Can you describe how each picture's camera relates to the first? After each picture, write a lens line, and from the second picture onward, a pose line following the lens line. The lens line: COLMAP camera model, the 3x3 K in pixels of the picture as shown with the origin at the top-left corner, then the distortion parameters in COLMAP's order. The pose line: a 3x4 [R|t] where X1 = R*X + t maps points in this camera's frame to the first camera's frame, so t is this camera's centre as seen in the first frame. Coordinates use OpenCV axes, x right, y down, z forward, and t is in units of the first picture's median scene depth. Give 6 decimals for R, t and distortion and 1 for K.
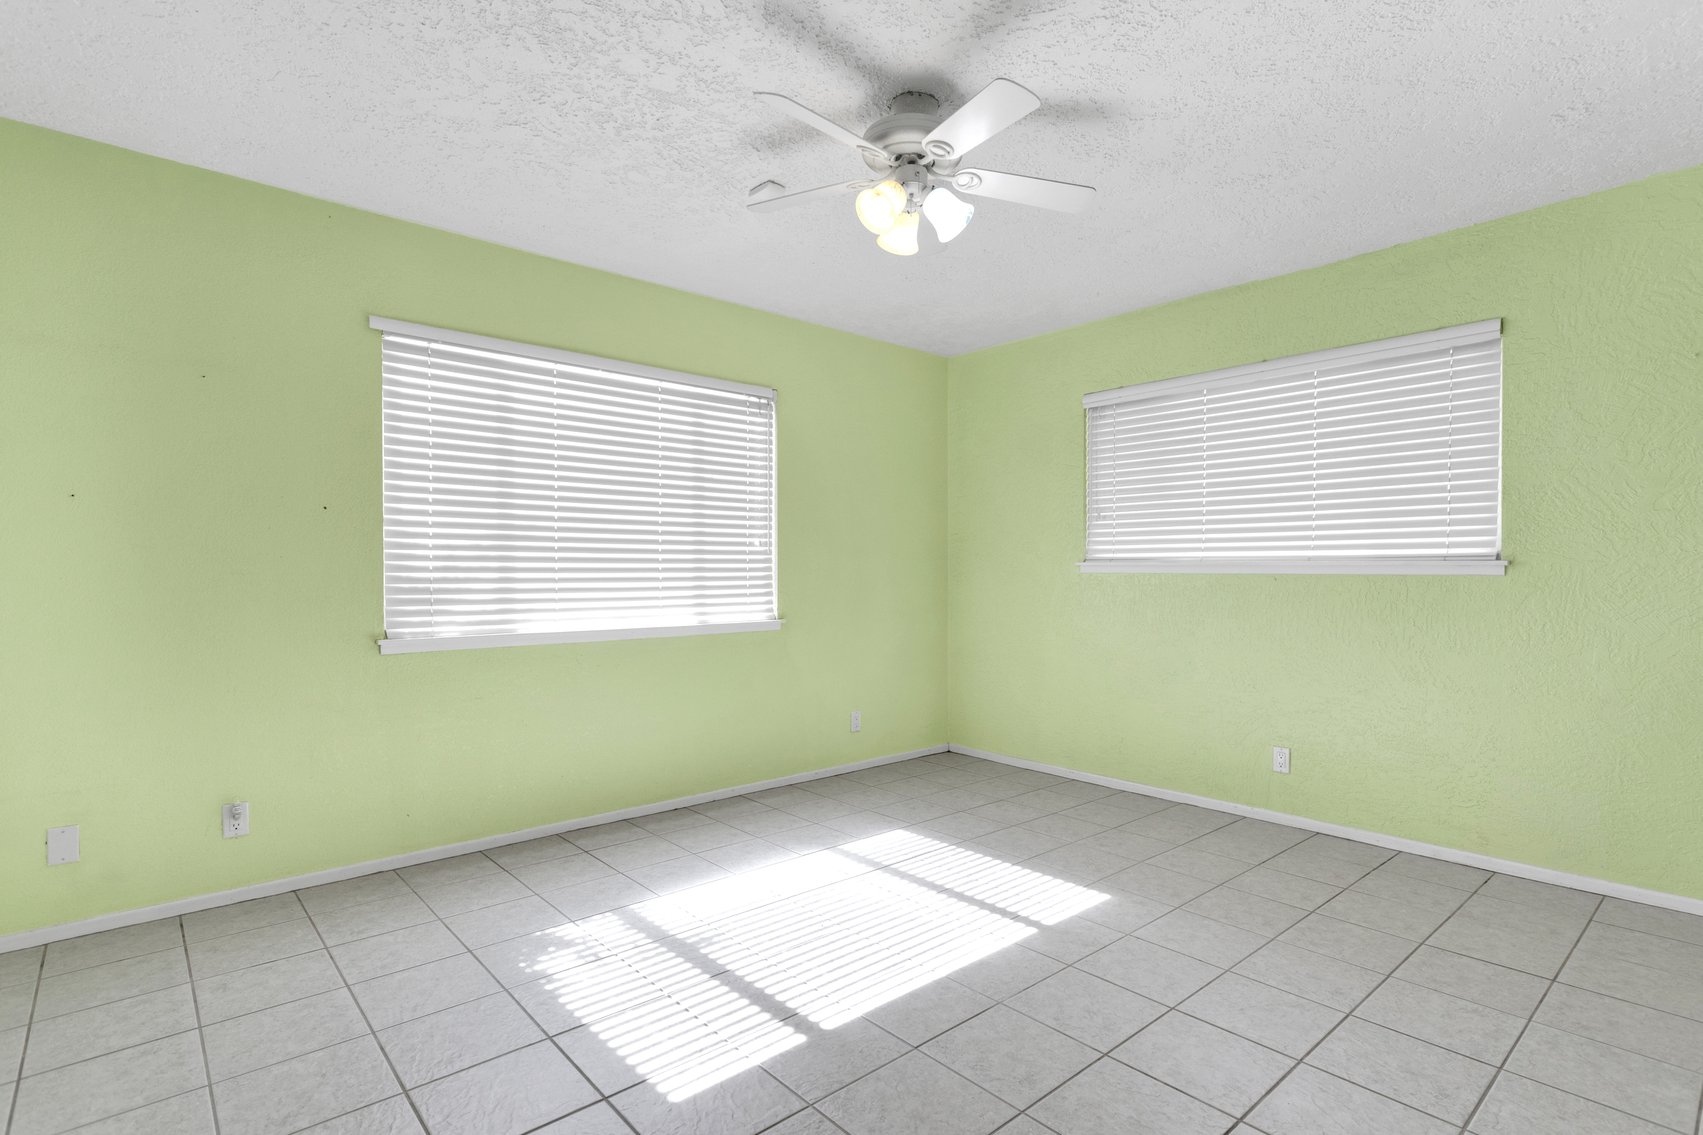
lens RADIAL K [[807.3, 0, 851.0], [0, 807.3, 563.5], [0, 0, 1]] dist [0.004548, -0.000073]
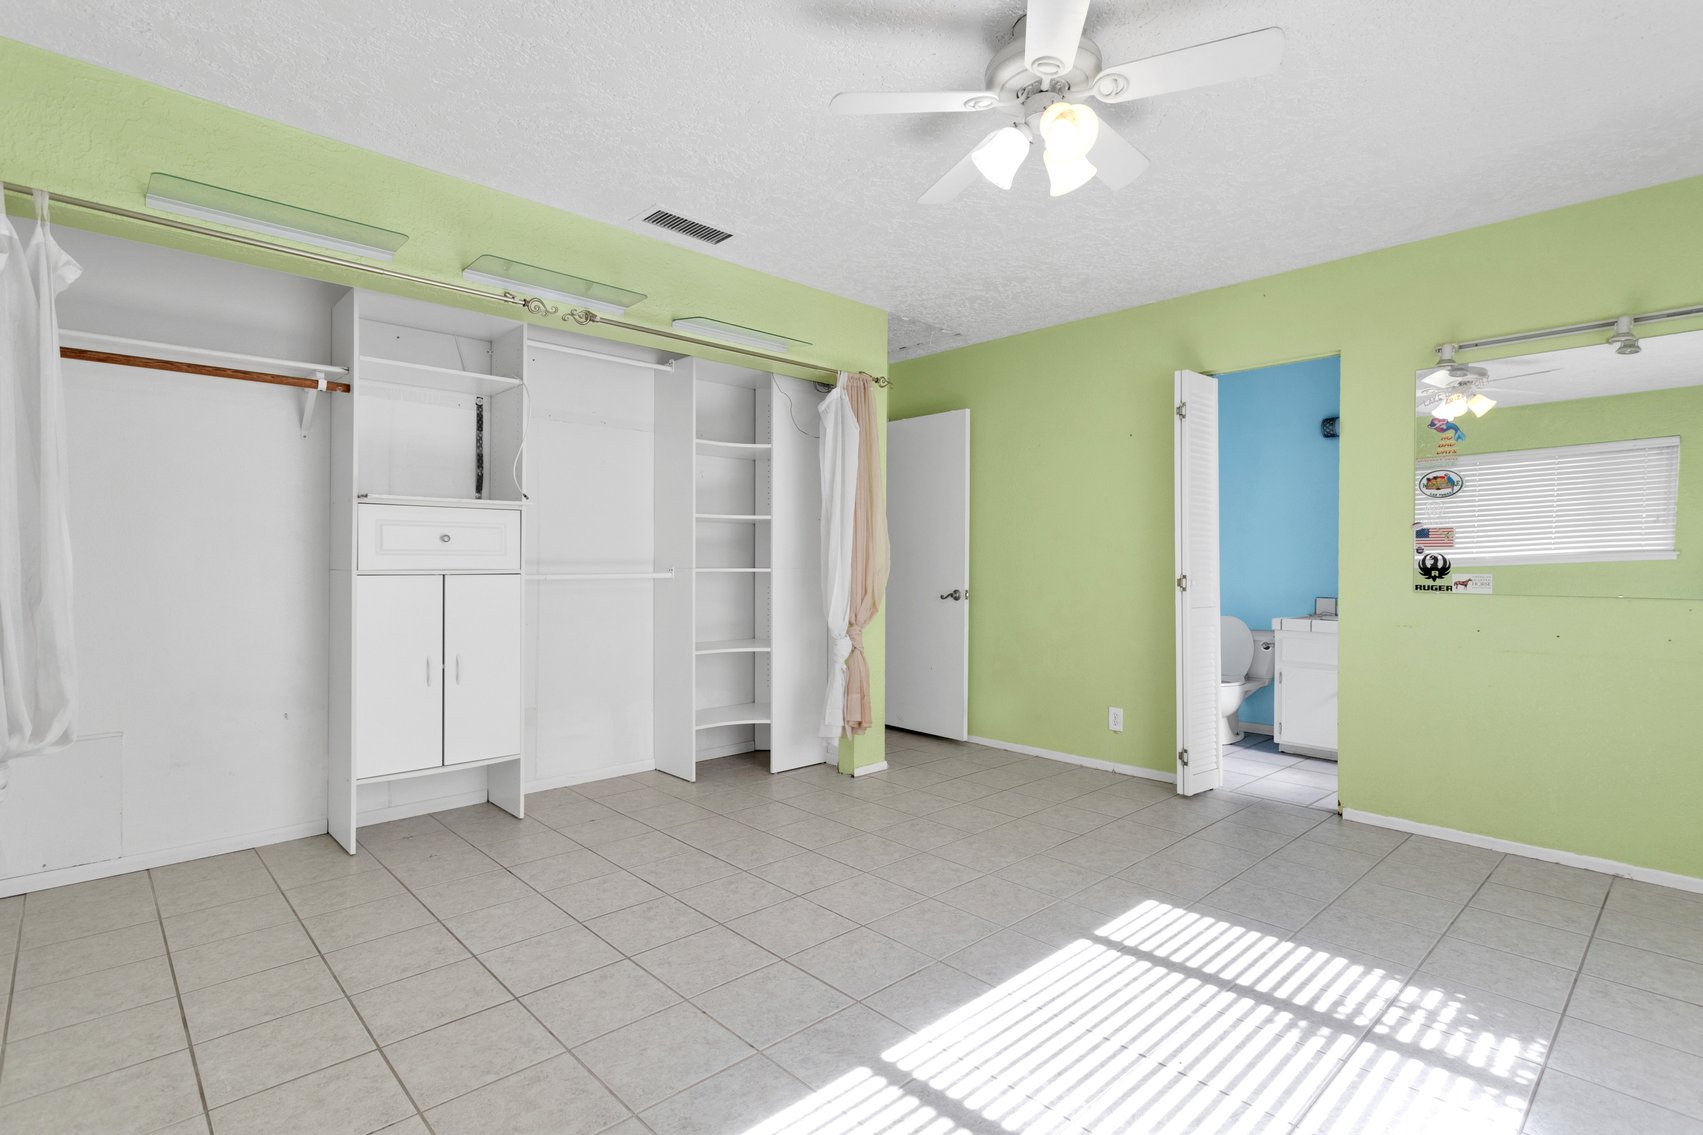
lens RADIAL K [[807.3, 0, 851.0], [0, 807.3, 563.5], [0, 0, 1]] dist [0.004548, -0.000073]
pose [[-0.999204, -0.005370, -0.039520, 0.305771], [-0.004940, 0.999928, -0.010958, 0.023574], [0.039576, -0.010754, -0.999159, 1.826227]]
